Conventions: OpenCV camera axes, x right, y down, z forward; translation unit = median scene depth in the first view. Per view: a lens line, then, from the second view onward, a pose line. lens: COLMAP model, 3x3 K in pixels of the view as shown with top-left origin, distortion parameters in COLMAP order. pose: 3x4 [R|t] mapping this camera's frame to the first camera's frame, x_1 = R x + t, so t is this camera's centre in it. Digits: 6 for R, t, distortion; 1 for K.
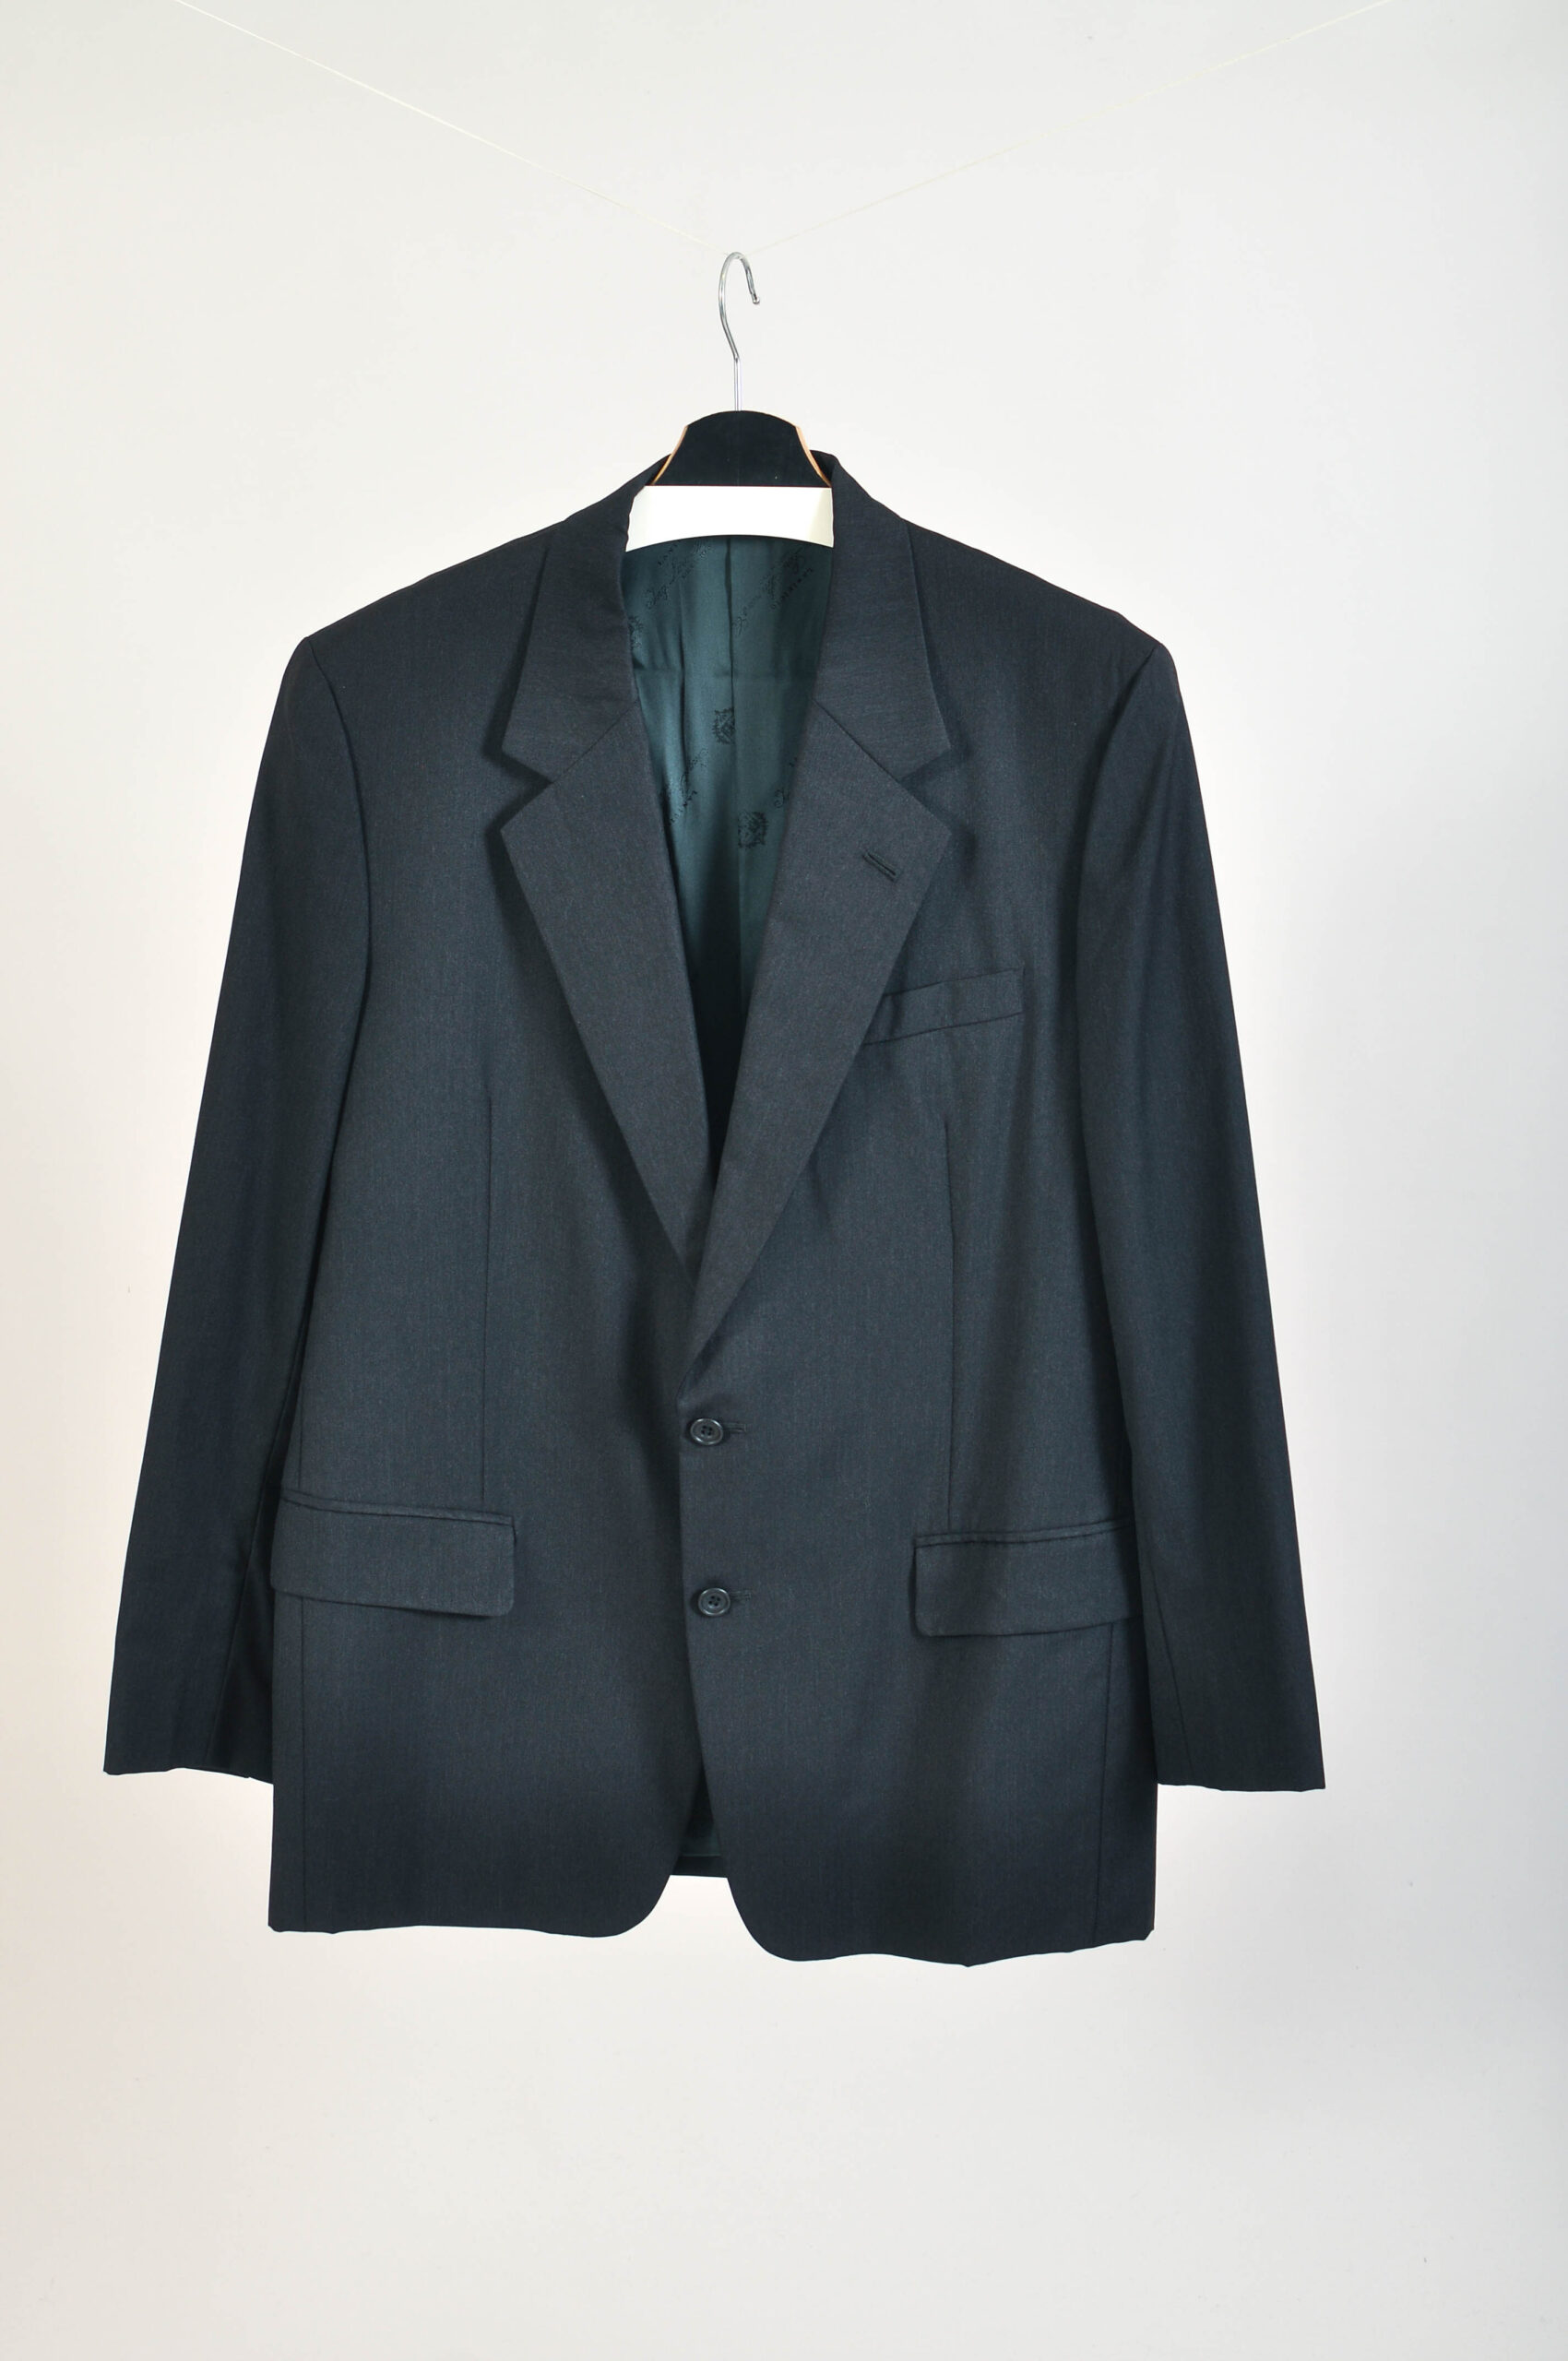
lens RADIAL K [[3400.8, 0, 769.8], [0, 3400.8, 1169.5], [0, 0, 1]] dist [-0.203397, 0.000000]
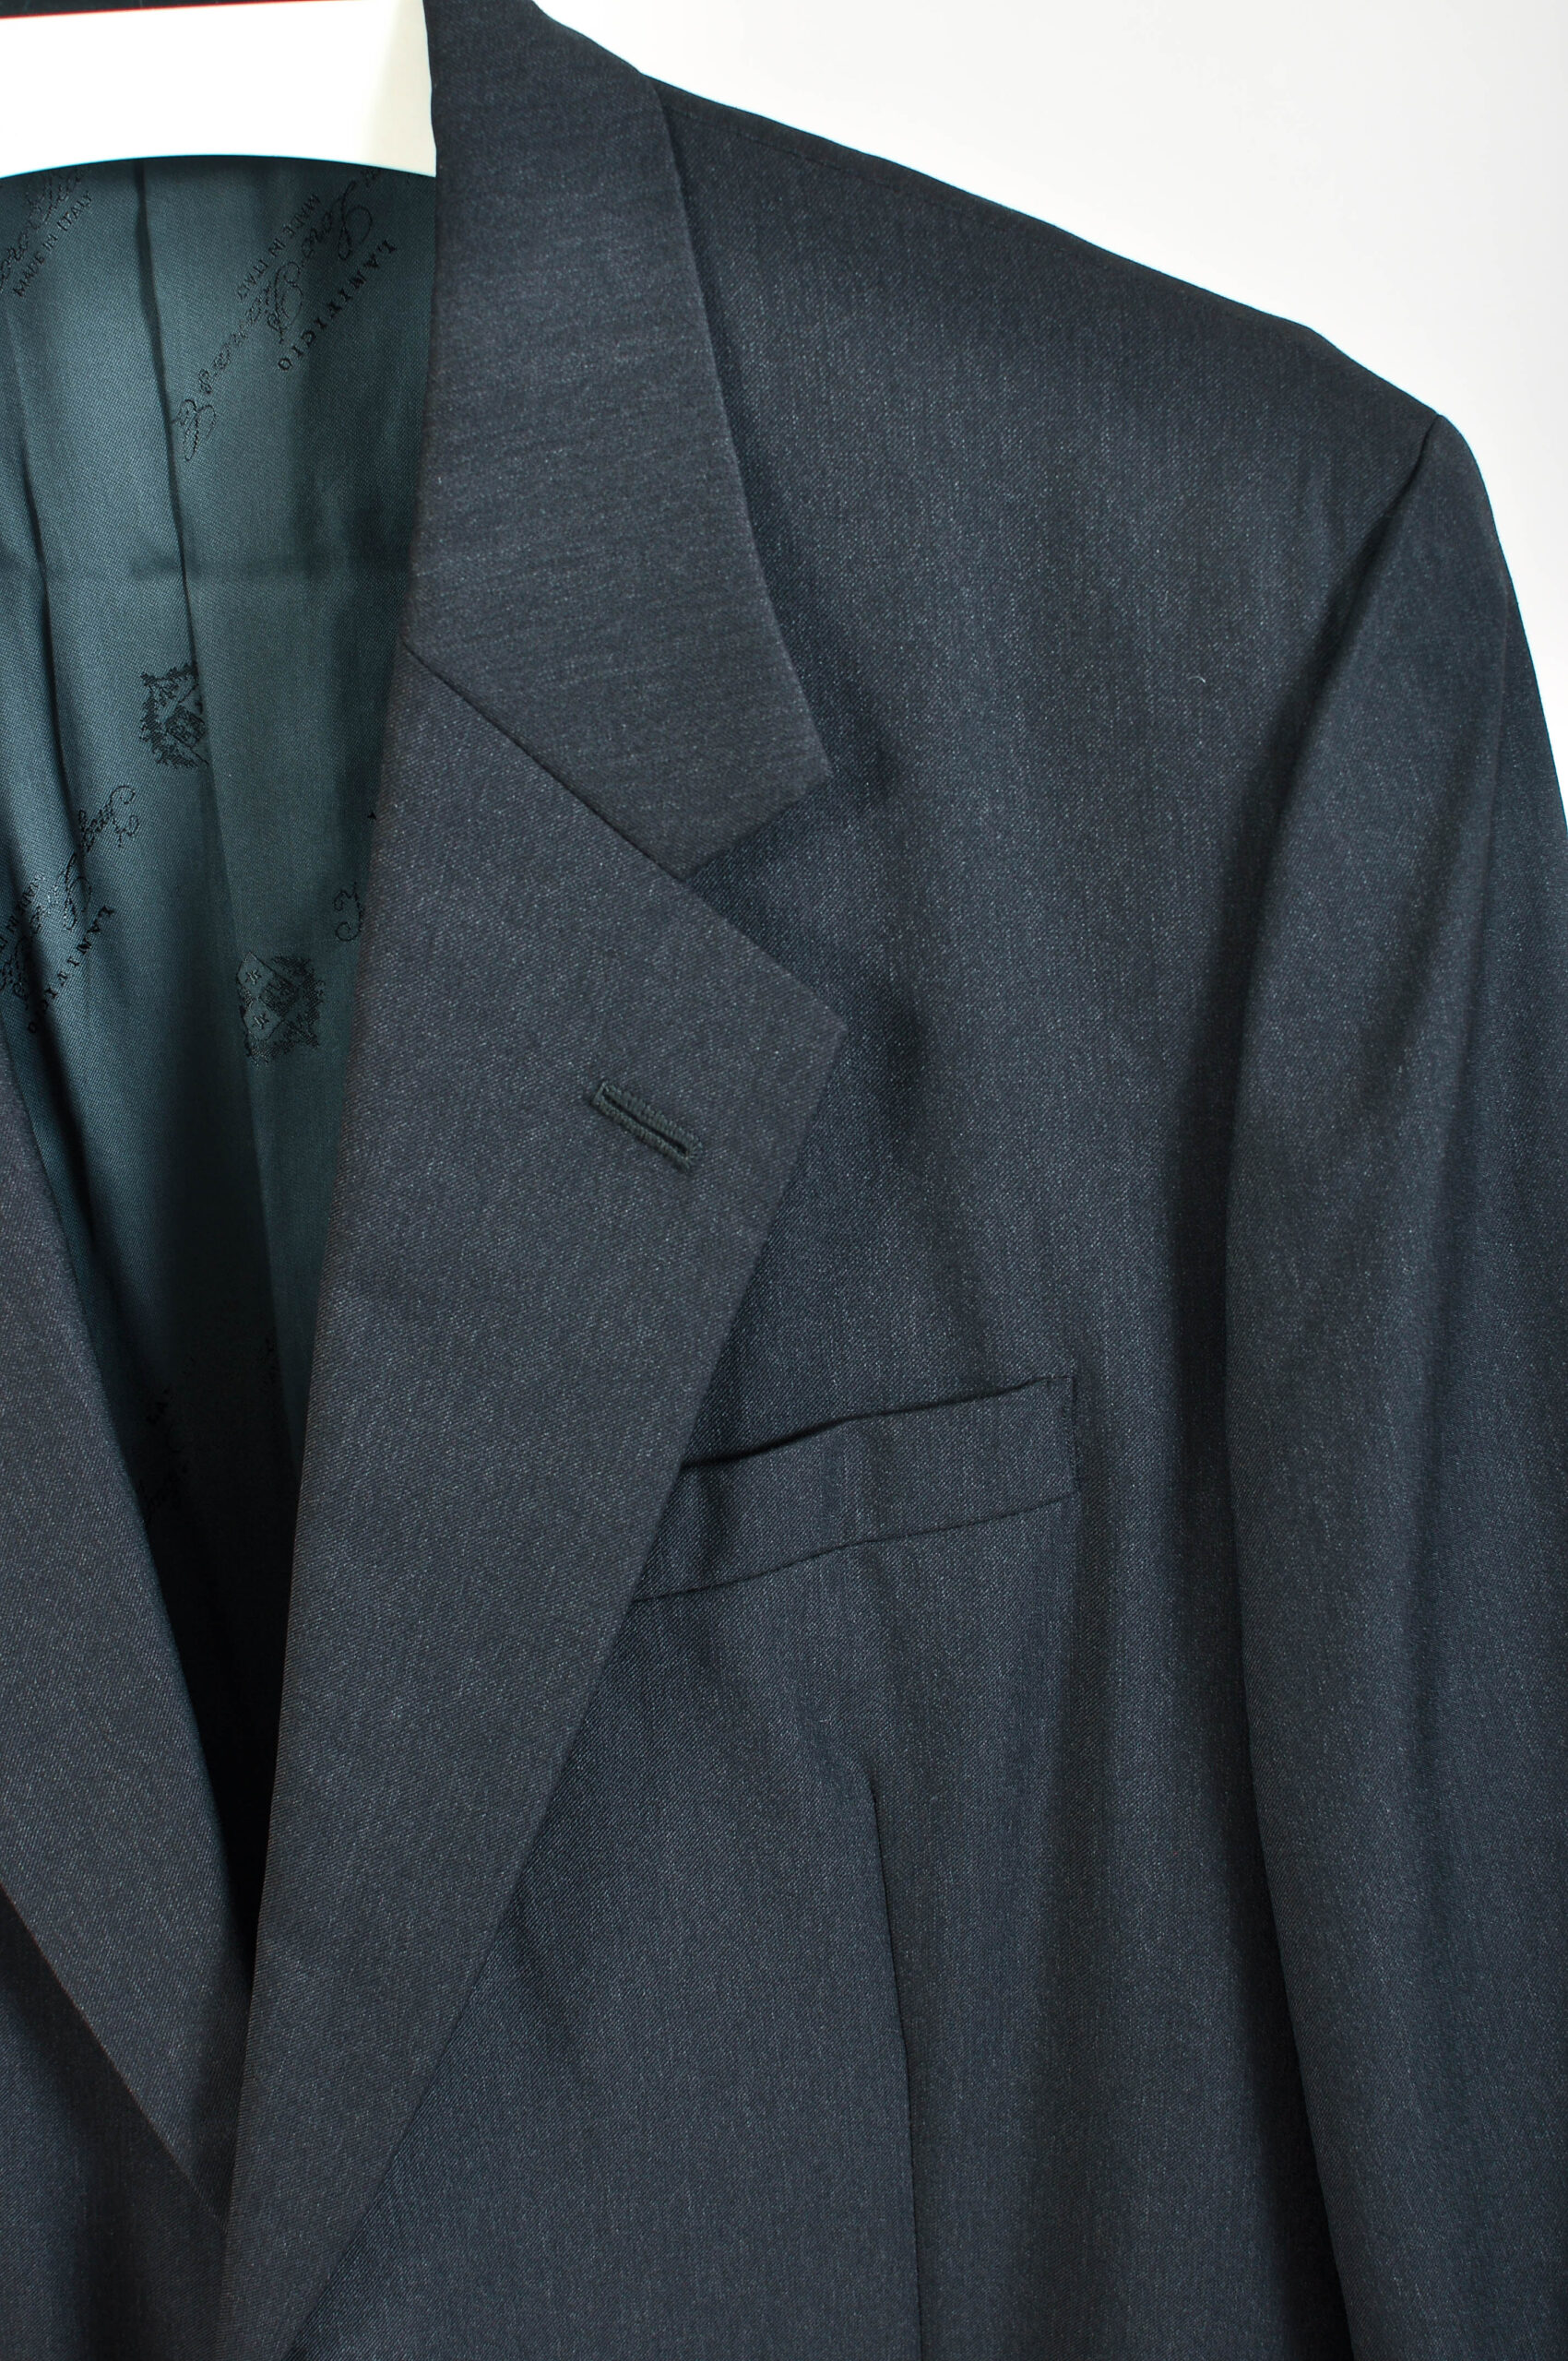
lens RADIAL K [[3400.8, 0, 803.7], [0, 3400.8, 1106.0], [0, 0, 1]] dist [-0.203397, 0.000000]
pose [[0.998317, -0.054872, 0.018772, 0.042141], [0.052412, 0.992210, 0.113016, -0.127822], [-0.024827, -0.111842, 0.993416, 0.658361]]
